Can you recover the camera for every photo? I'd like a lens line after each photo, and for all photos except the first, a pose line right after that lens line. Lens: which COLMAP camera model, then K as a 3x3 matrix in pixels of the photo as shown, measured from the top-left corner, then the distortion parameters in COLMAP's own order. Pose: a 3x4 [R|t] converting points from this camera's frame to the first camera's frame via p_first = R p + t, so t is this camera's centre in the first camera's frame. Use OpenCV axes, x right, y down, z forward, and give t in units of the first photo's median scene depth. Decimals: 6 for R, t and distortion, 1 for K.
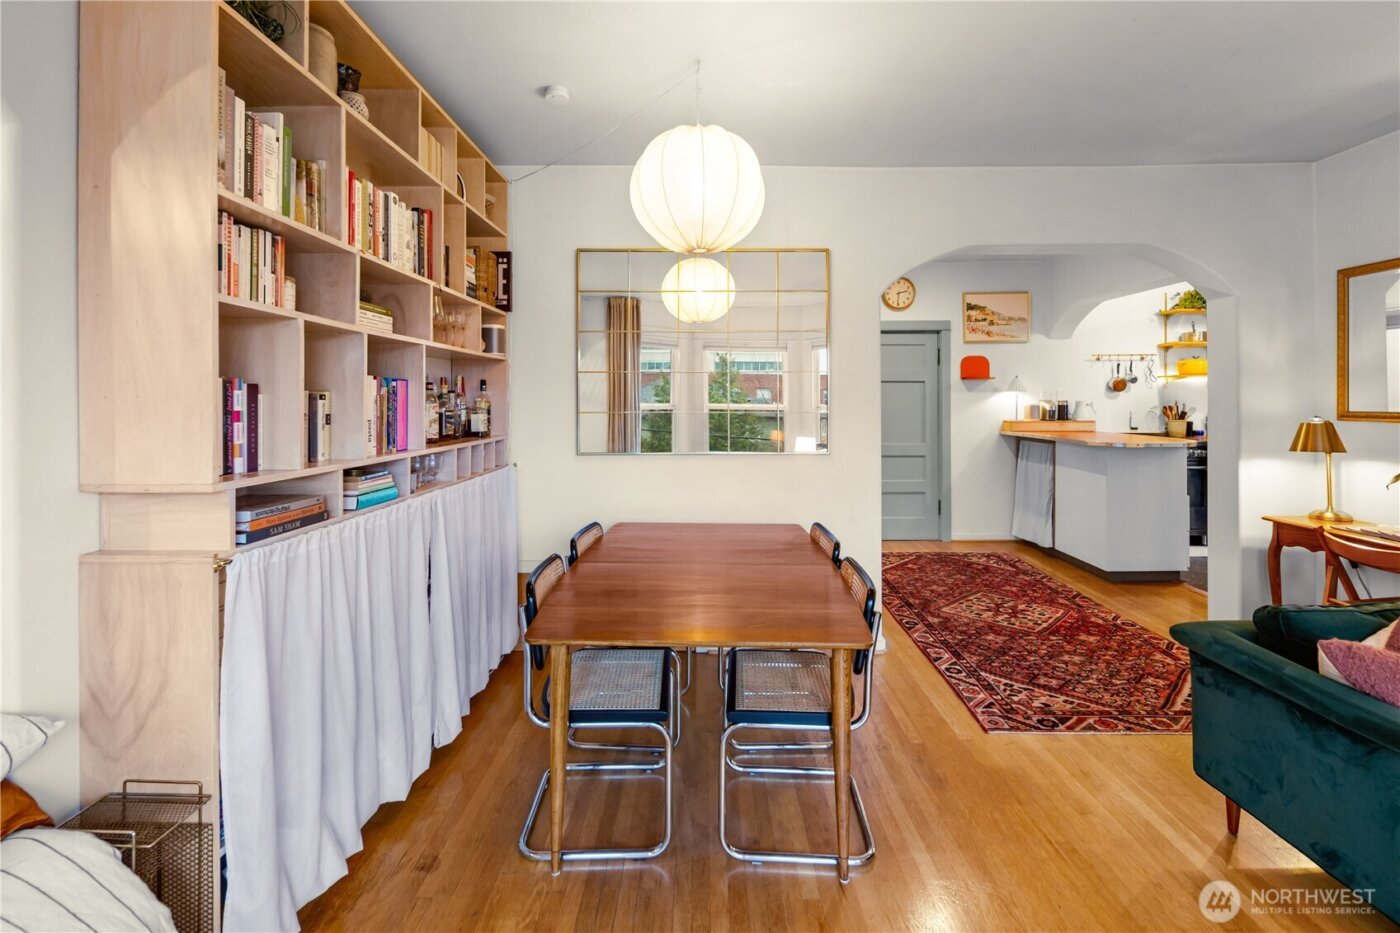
lens RADIAL K [[610.6, 0, 702.4], [0, 610.6, 397.1], [0, 0, 1]] dist [0.001956, -0.006221]
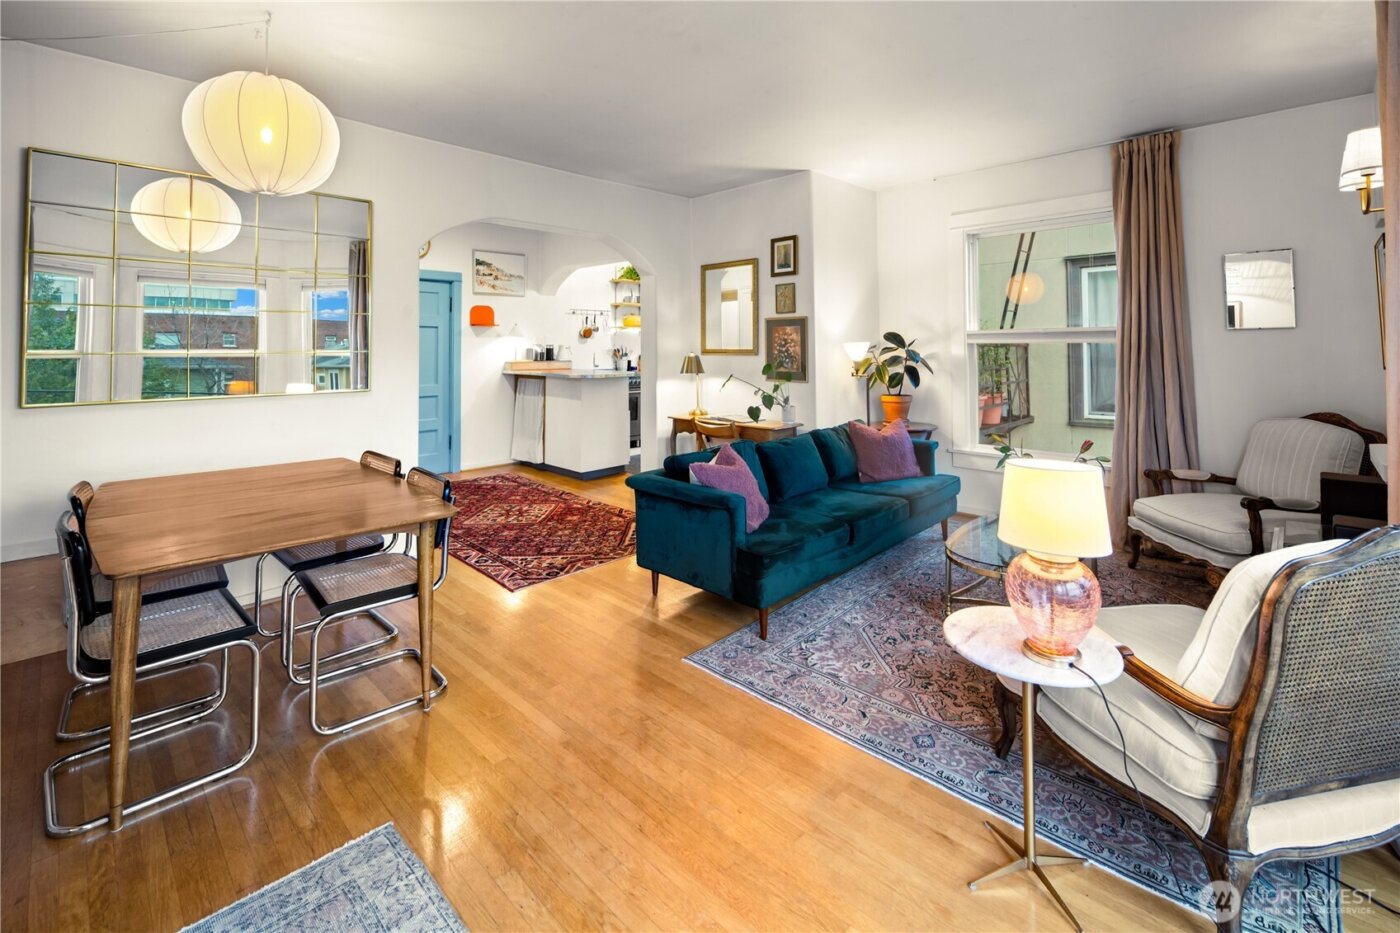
lens RADIAL K [[615.2, 0, 703.3], [0, 615.2, 370.9], [0, 0, 1]] dist [0.000881, 0.000016]
pose [[0.697327, -0.027403, 0.716229, -0.134717], [-0.001706, 0.999203, 0.039890, 0.011836], [-0.716751, -0.029038, 0.696725, -0.151191]]
